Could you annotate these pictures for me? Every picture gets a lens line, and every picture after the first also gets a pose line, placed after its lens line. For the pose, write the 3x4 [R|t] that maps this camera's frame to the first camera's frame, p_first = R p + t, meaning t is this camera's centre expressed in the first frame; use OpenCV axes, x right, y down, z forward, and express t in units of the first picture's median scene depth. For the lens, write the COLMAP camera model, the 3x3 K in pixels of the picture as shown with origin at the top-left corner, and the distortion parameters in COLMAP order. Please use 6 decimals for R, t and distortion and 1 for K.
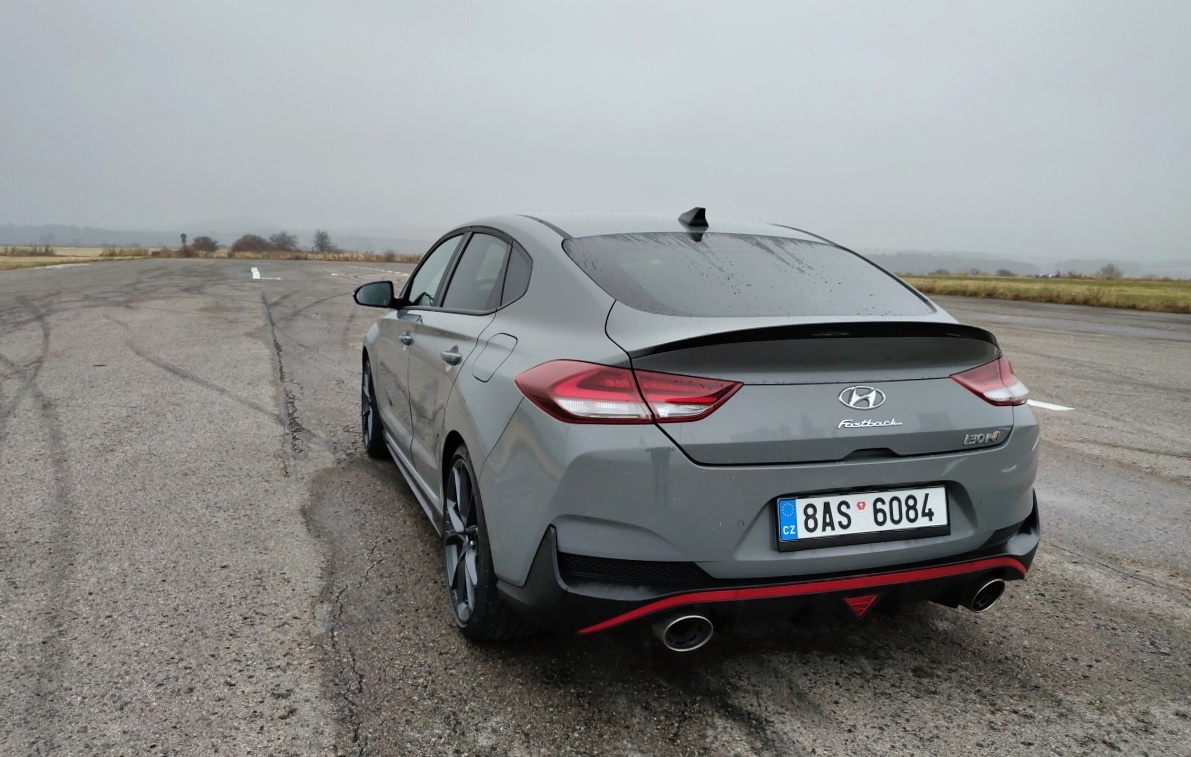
lens RADIAL K [[905.0, 0, 592.2], [0, 905.0, 374.7], [0, 0, 1]] dist [0.048549, -0.020948]
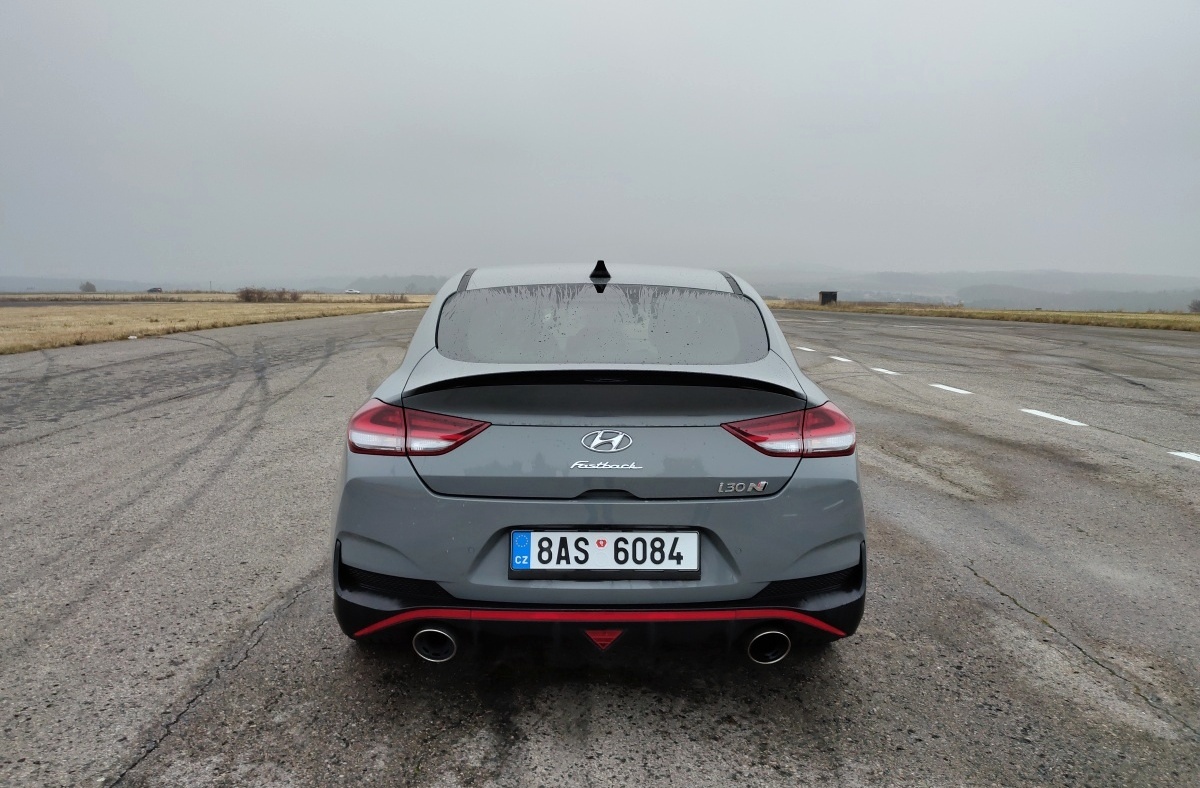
lens RADIAL K [[903.6, 0, 593.1], [0, 903.6, 391.1], [0, 0, 1]] dist [0.053491, -0.028957]
pose [[0.947731, 0.025713, -0.318033, 0.604632], [-0.034246, 0.999187, -0.021268, -0.010077], [0.317227, 0.031047, 0.947841, -0.006211]]
